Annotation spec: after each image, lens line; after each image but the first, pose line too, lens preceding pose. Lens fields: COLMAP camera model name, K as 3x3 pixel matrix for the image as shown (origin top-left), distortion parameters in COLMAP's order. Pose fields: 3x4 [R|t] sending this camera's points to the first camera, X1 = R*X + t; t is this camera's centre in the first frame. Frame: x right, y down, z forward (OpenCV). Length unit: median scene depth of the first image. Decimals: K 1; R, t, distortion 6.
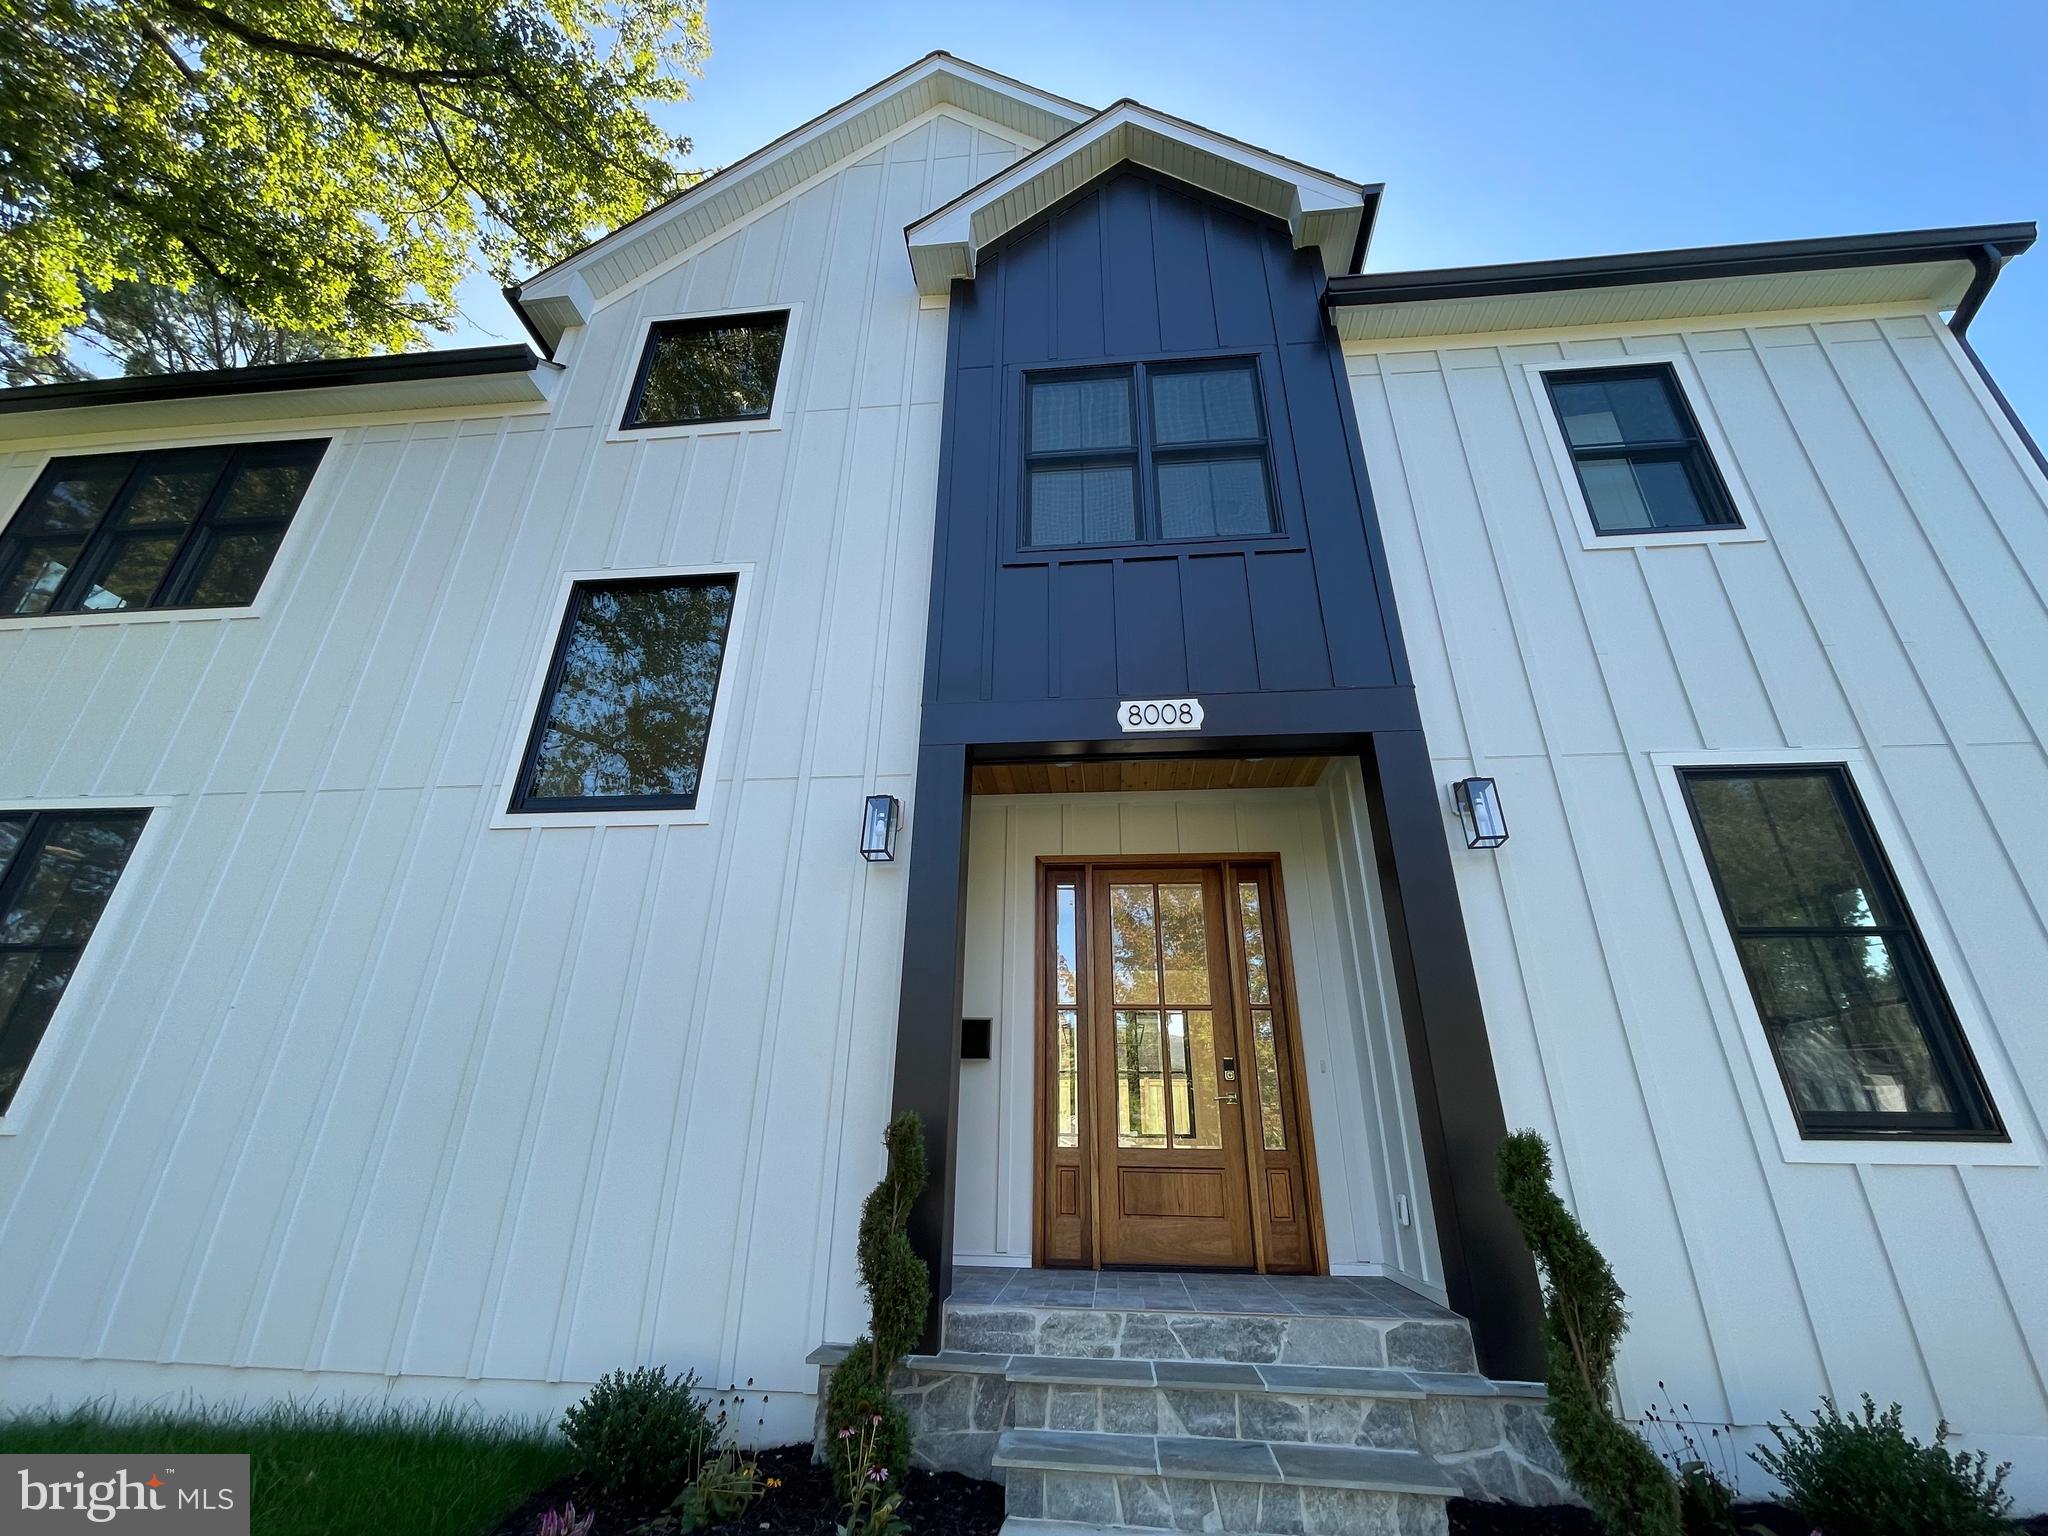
lens RADIAL K [[830.4, 0, 1024.0], [0, 830.4, 768.0], [0, 0, 1]] dist [0.000814, 0.000234]
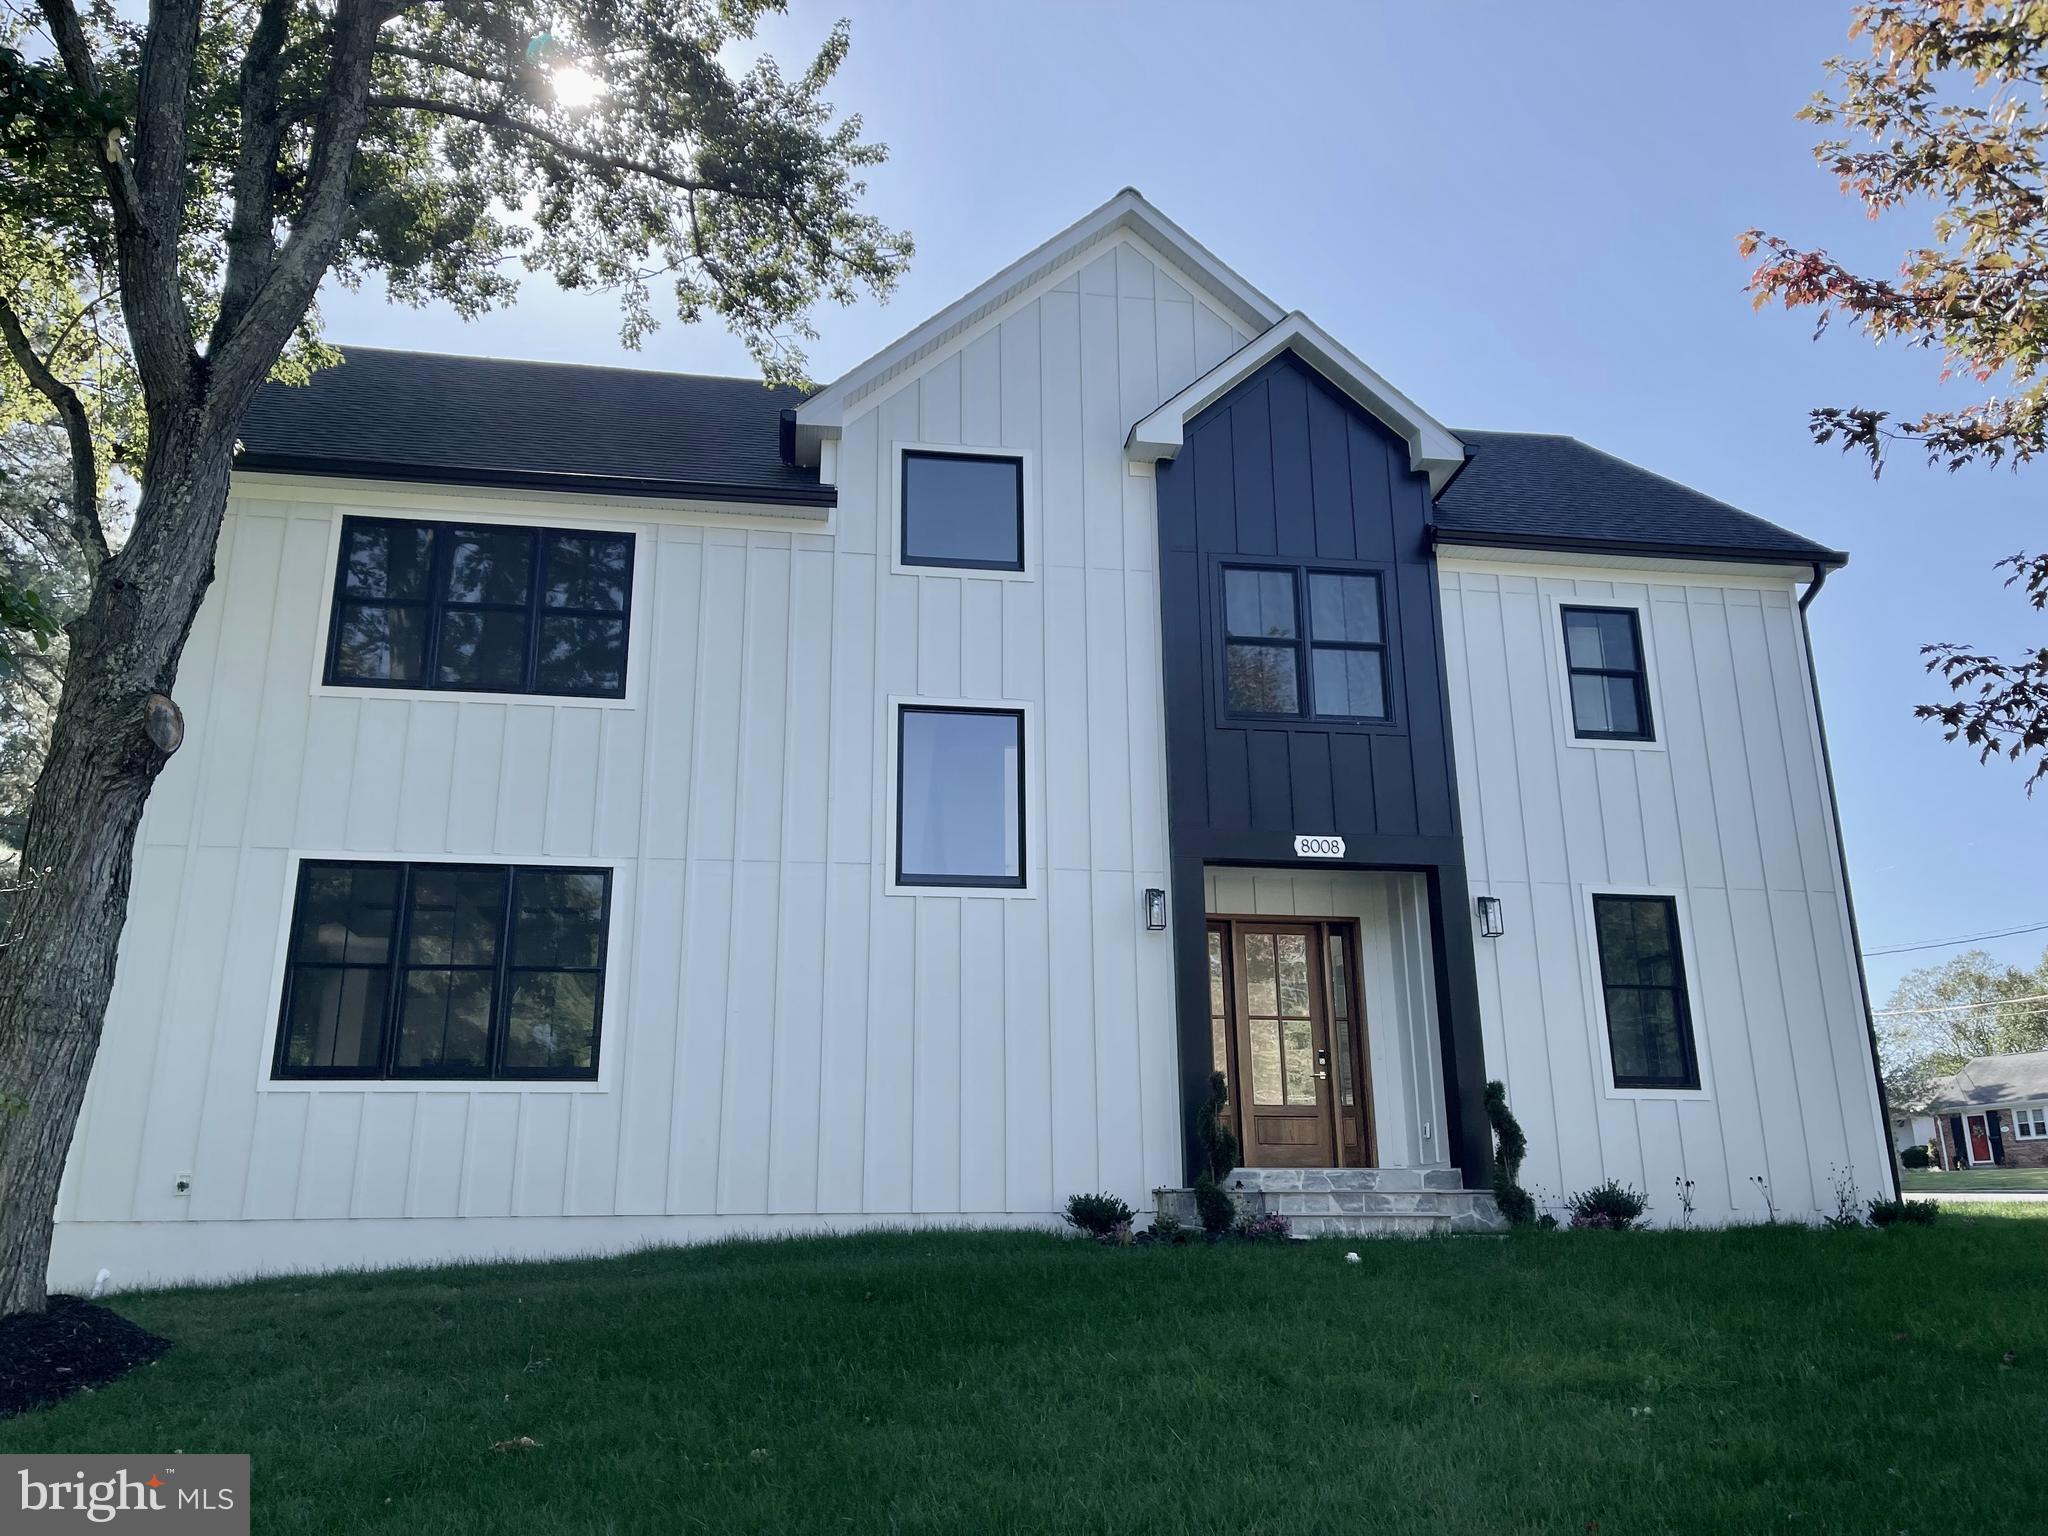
lens RADIAL K [[1538.8, 0, 1024.0], [0, 1538.8, 768.0], [0, 0, 1]] dist [0.039280, -0.001630]
pose [[0.968809, 0.051863, 0.242321, -1.071489], [-0.084637, 0.988303, 0.126857, -0.517320], [-0.232908, -0.143410, 0.961867, -1.649832]]
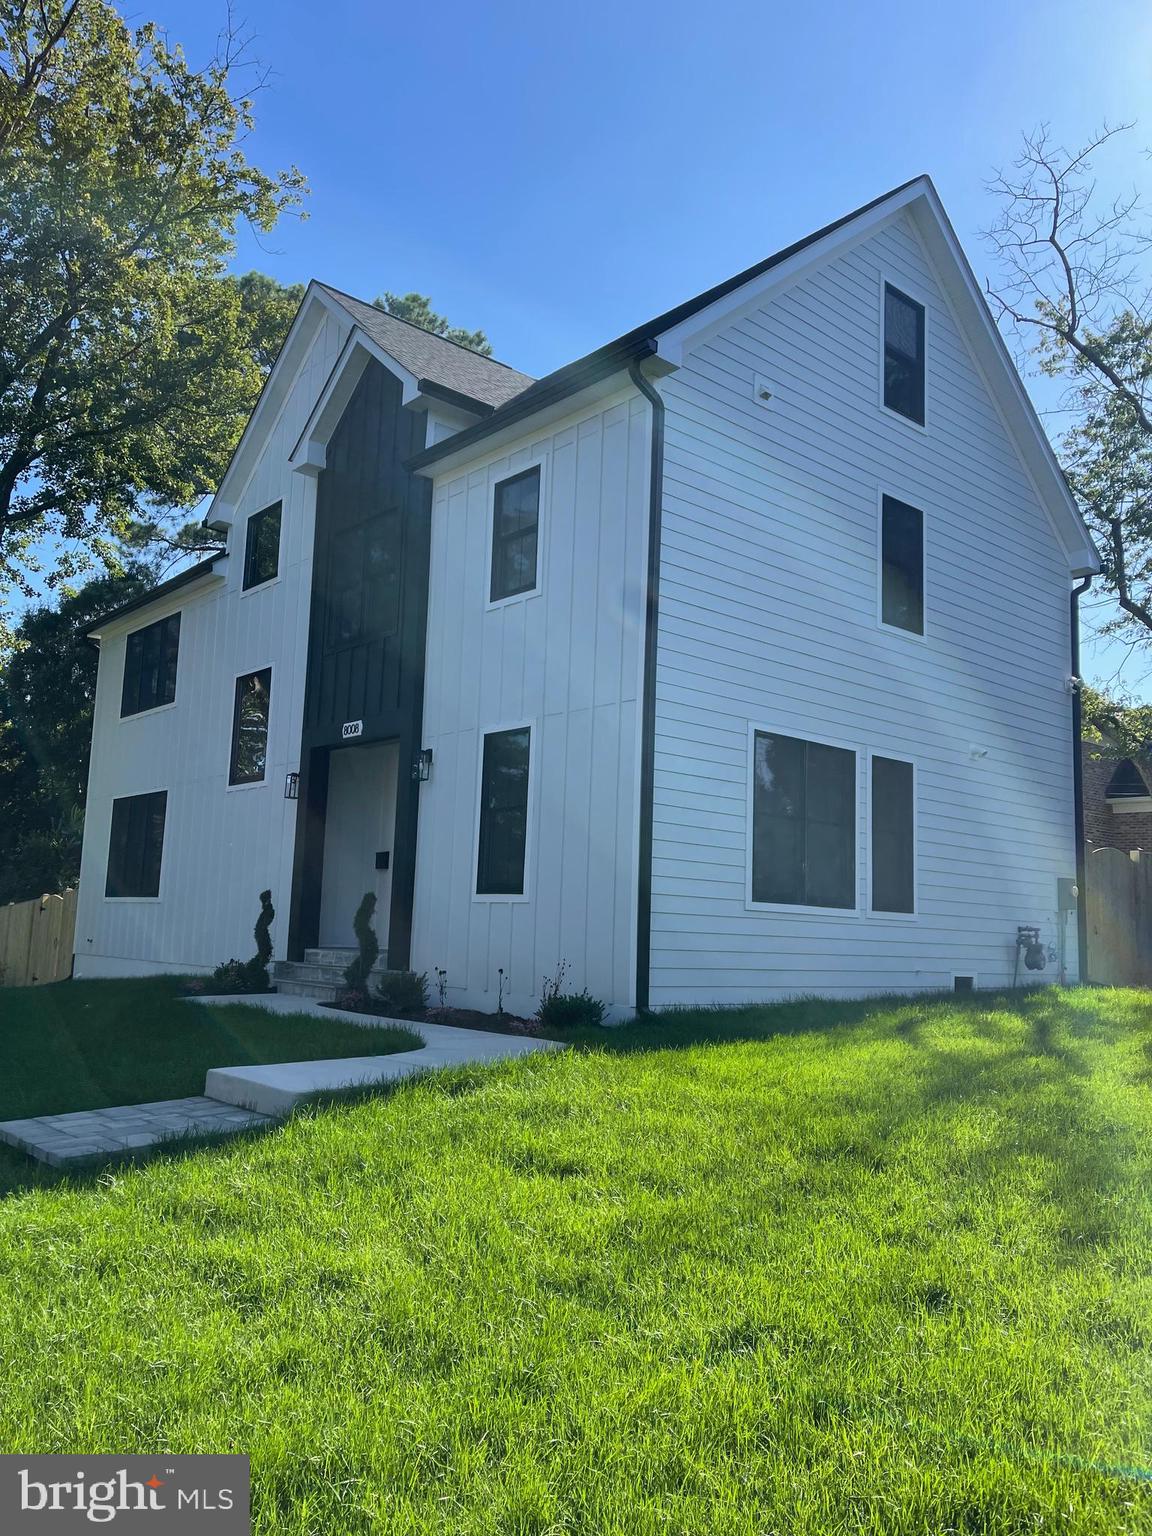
lens RADIAL K [[1154.1, 0, 576.0], [0, 1154.1, 768.0], [0, 0, 1]] dist [0.039280, -0.001630]
pose [[0.730767, -0.084828, -0.677335, 2.606567], [0.260157, 0.951972, 0.161457, -0.296961], [0.631108, -0.294201, 0.717738, -0.884083]]
